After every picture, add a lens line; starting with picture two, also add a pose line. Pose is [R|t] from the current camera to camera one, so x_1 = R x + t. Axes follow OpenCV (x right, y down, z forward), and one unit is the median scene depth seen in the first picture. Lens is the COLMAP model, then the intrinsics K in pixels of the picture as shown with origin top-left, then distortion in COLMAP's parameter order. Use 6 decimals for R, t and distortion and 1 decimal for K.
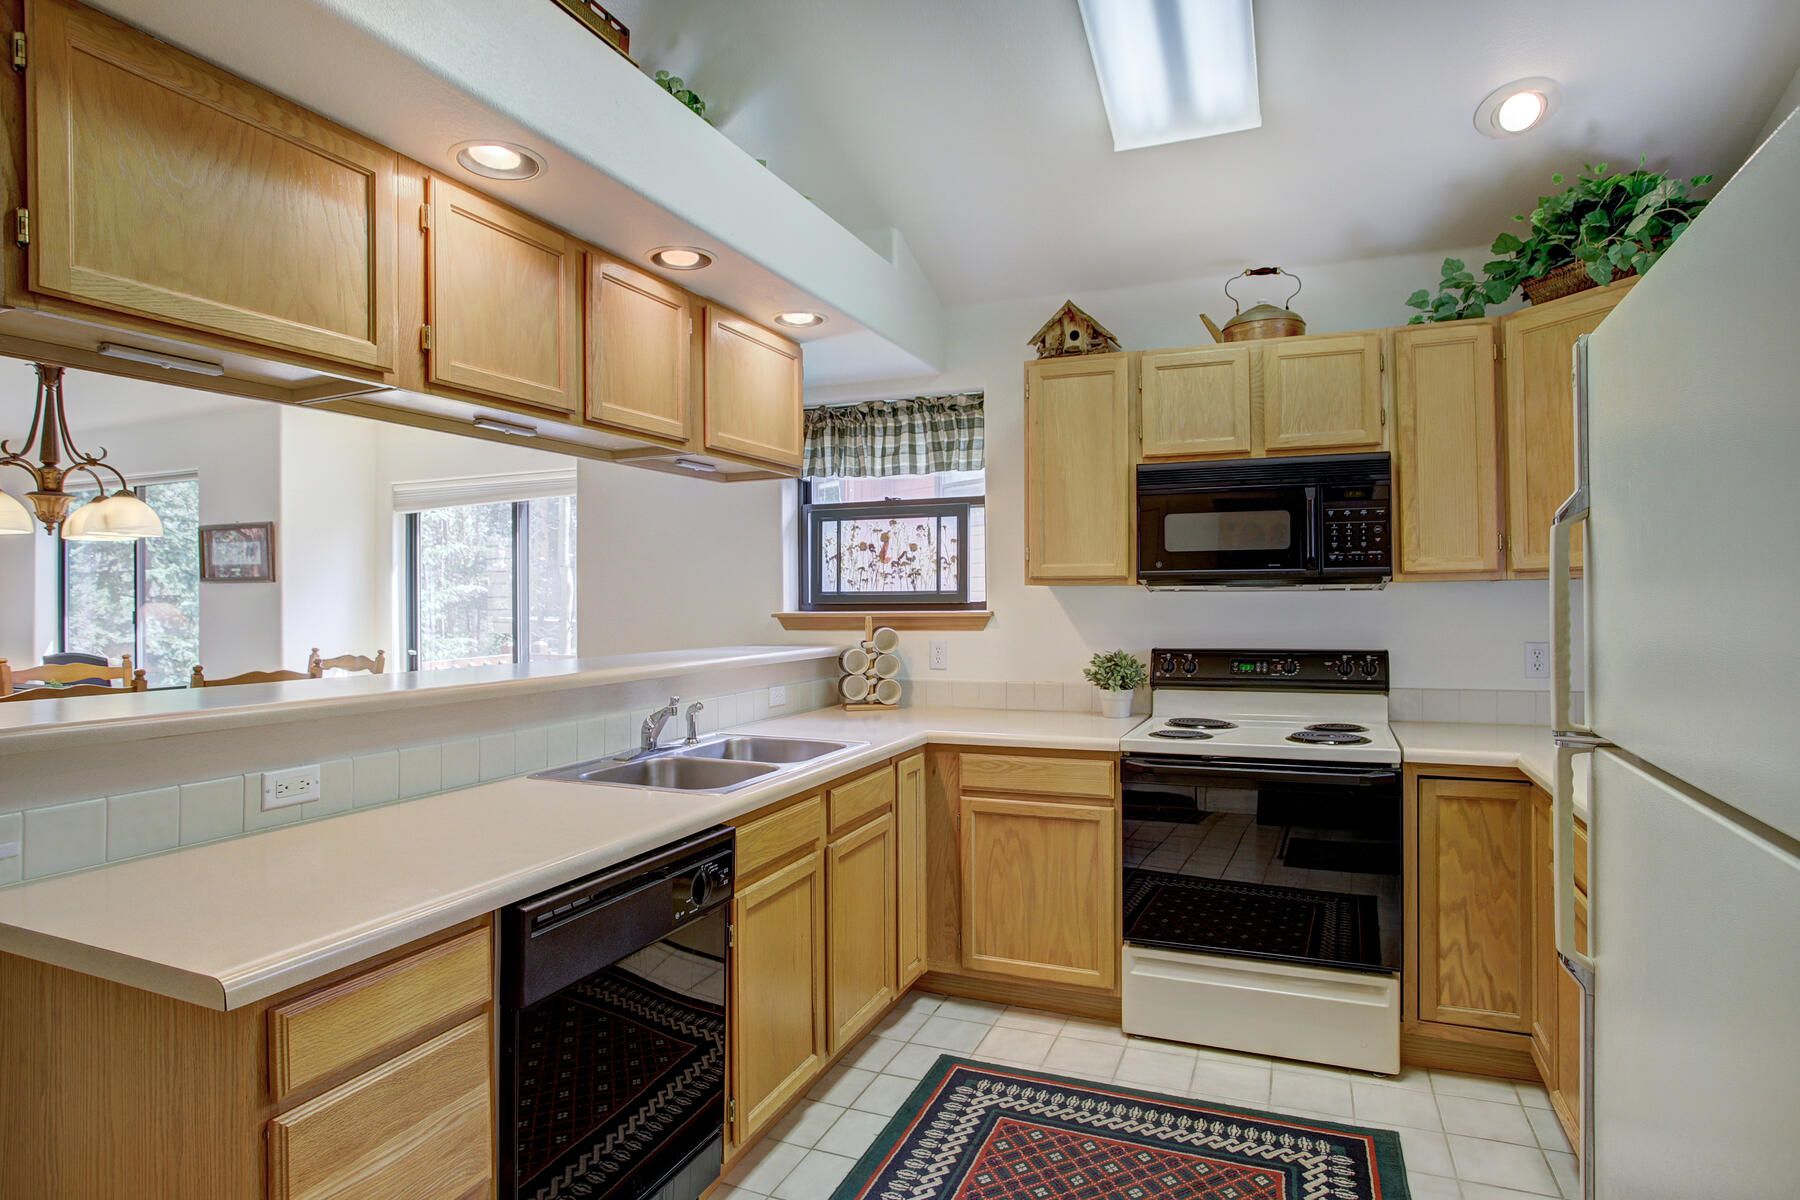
lens RADIAL K [[953.9, 0, 916.5], [0, 953.9, 595.6], [0, 0, 1]] dist [-0.090434, 0.043867]
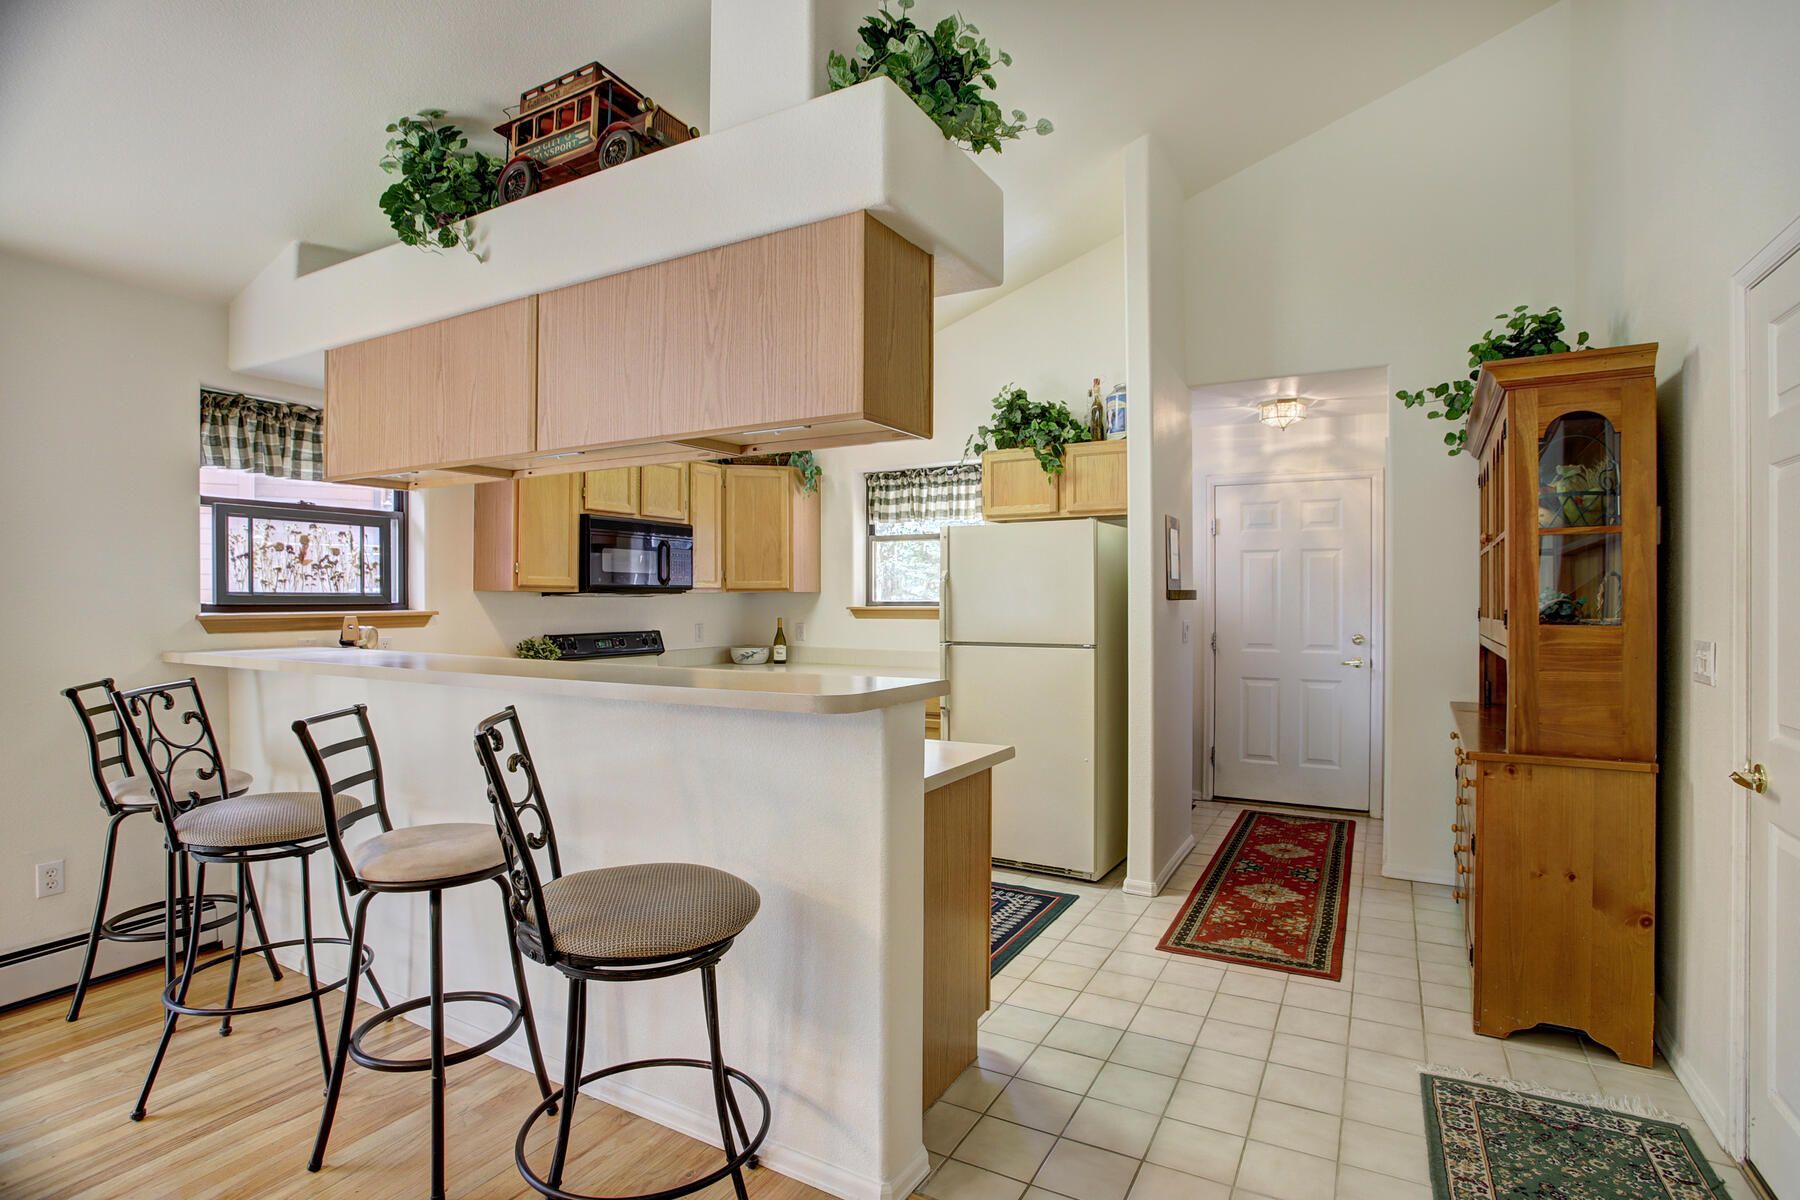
lens RADIAL K [[888.0, 0, 888.4], [0, 888.0, 593.0], [0, 0, 1]] dist [-0.055199, 0.017115]
pose [[0.125714, 0.013410, 0.991976, -1.042131], [-0.005927, 0.999901, -0.012766, 0.004813], [-0.992049, -0.004275, 0.125781, 0.306984]]
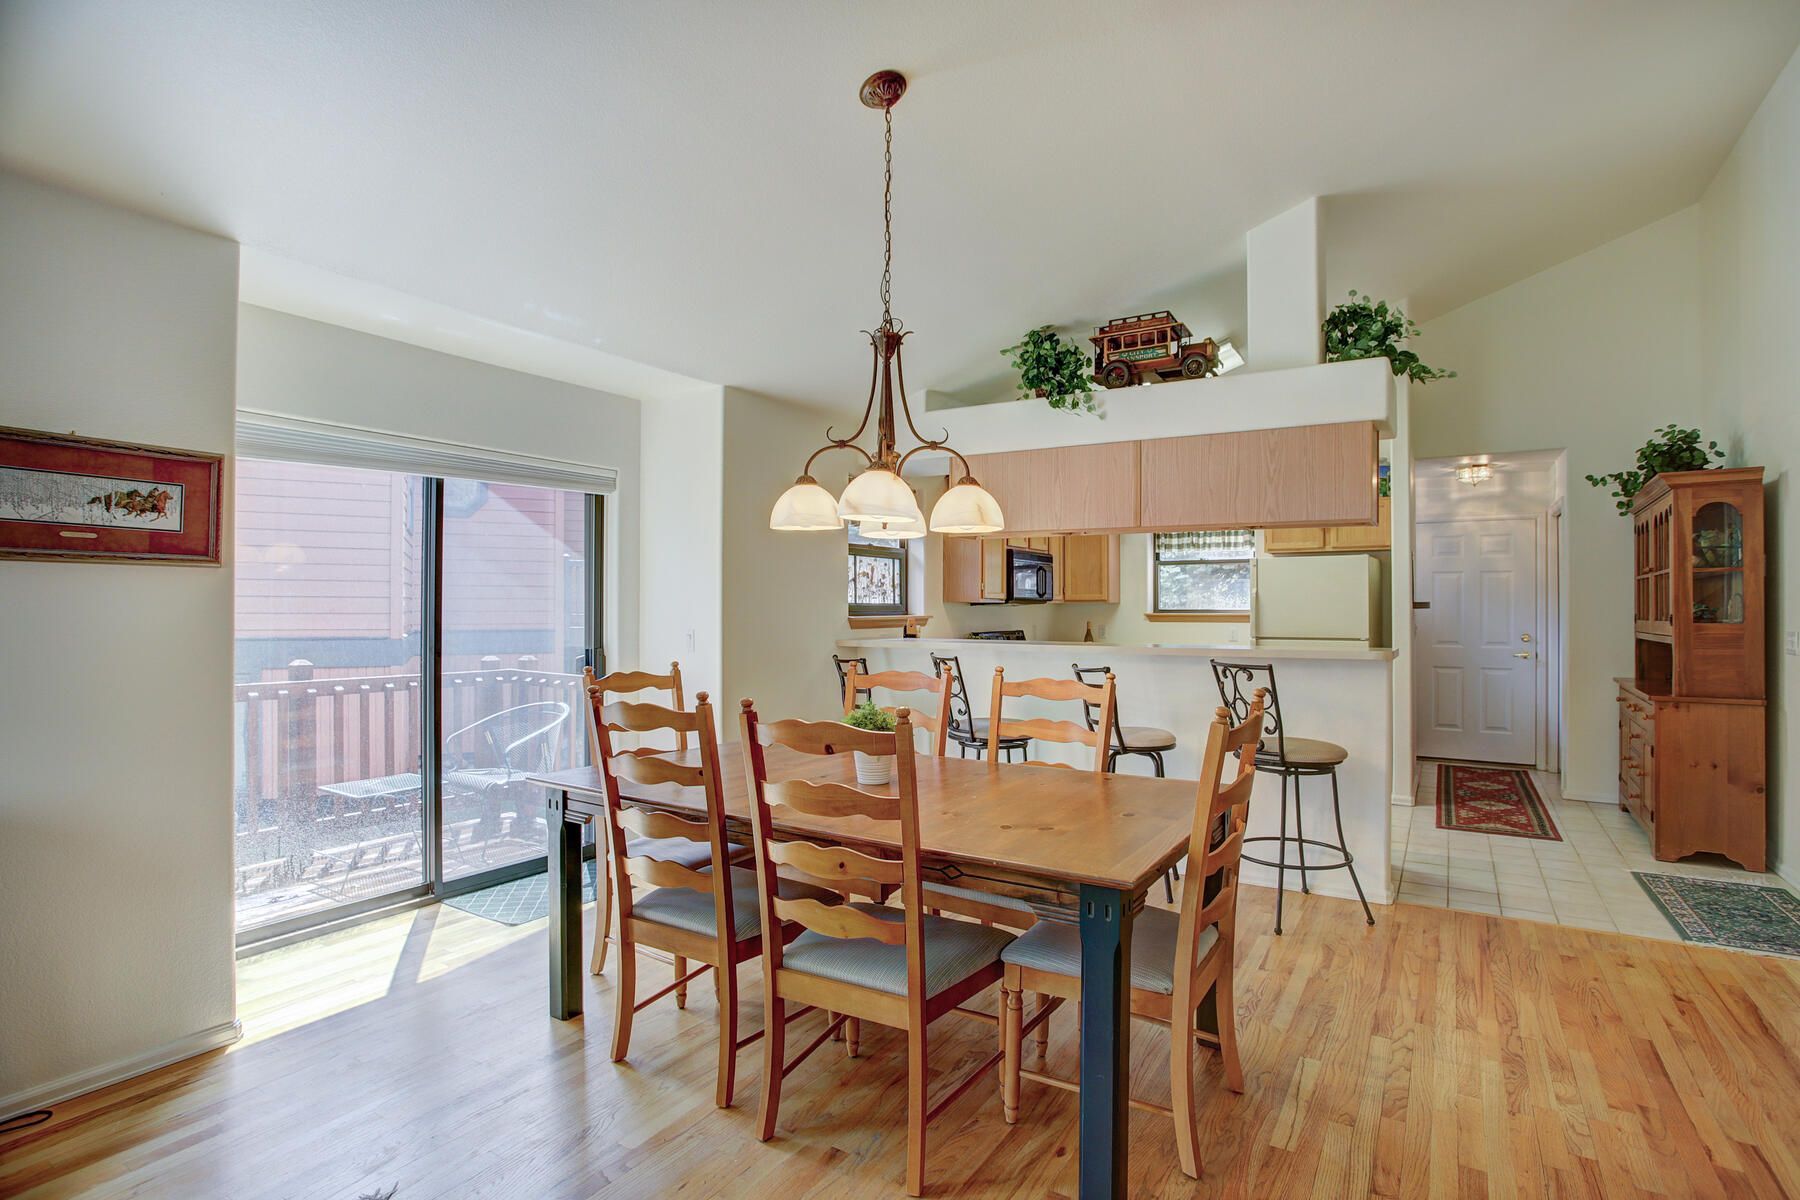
lens RADIAL K [[888.0, 0, 888.4], [0, 888.0, 593.0], [0, 0, 1]] dist [-0.055199, 0.017115]
pose [[0.184761, 0.022663, 0.982522, -1.766001], [-0.008753, 0.999732, -0.021414, 0.012723], [-0.982744, -0.004644, 0.184910, 0.826390]]
